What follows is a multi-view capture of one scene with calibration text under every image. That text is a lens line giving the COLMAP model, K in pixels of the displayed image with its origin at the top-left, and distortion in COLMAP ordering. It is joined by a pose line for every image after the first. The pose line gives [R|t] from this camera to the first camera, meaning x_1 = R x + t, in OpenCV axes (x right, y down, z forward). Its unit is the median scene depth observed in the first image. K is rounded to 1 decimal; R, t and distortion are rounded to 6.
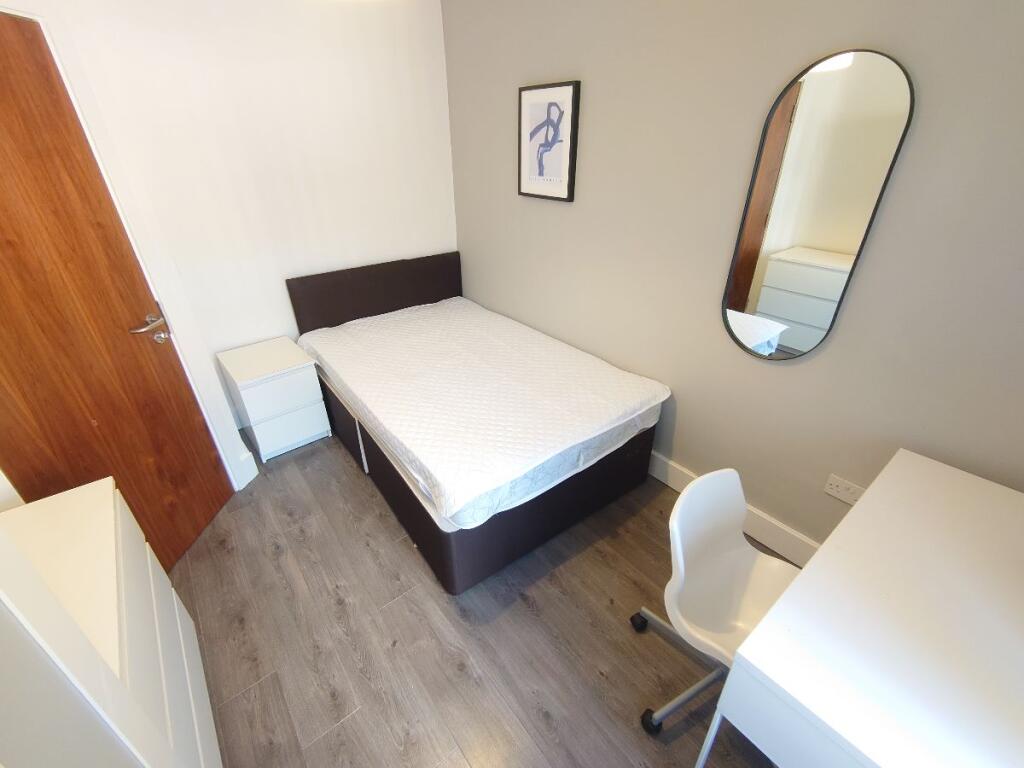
lens RADIAL K [[440.3, 0, 514.1], [0, 440.3, 379.9], [0, 0, 1]] dist [0.000141, -0.000351]
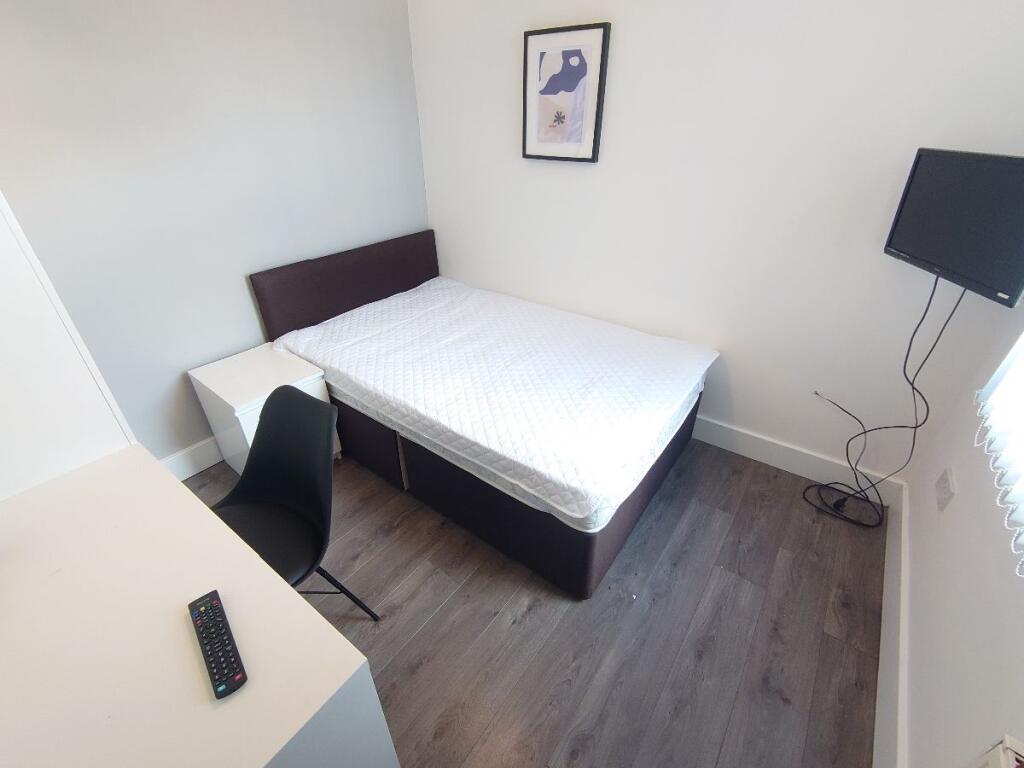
lens RADIAL K [[447.0, 0, 507.7], [0, 447.0, 387.1], [0, 0, 1]] dist [-0.000317, 0.000105]
pose [[0.967376, -0.137627, 0.212702, -0.314575], [0.126302, 0.989793, 0.066012, -0.022495], [-0.219616, -0.036993, 0.974885, 0.108899]]
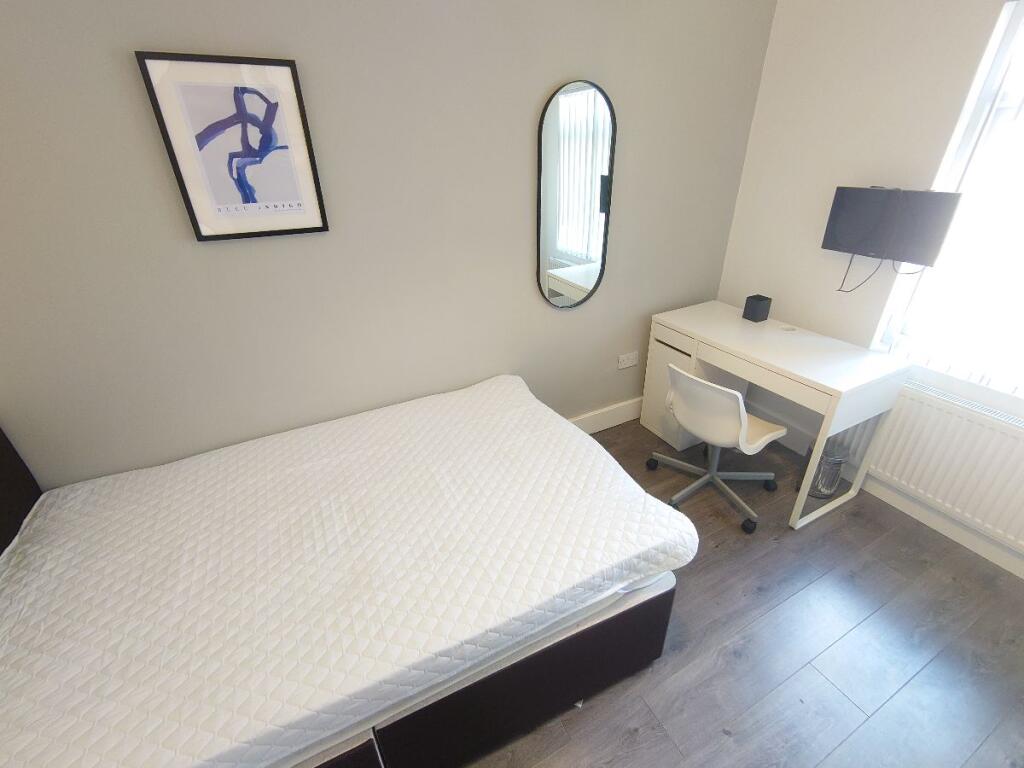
lens RADIAL K [[440.3, 0, 514.1], [0, 440.3, 379.9], [0, 0, 1]] dist [0.000141, -0.000351]
pose [[0.204834, -0.442106, 0.873261, -0.550444], [0.485010, 0.820790, 0.301777, -0.272684], [-0.850182, 0.361726, 0.382551, 0.551035]]
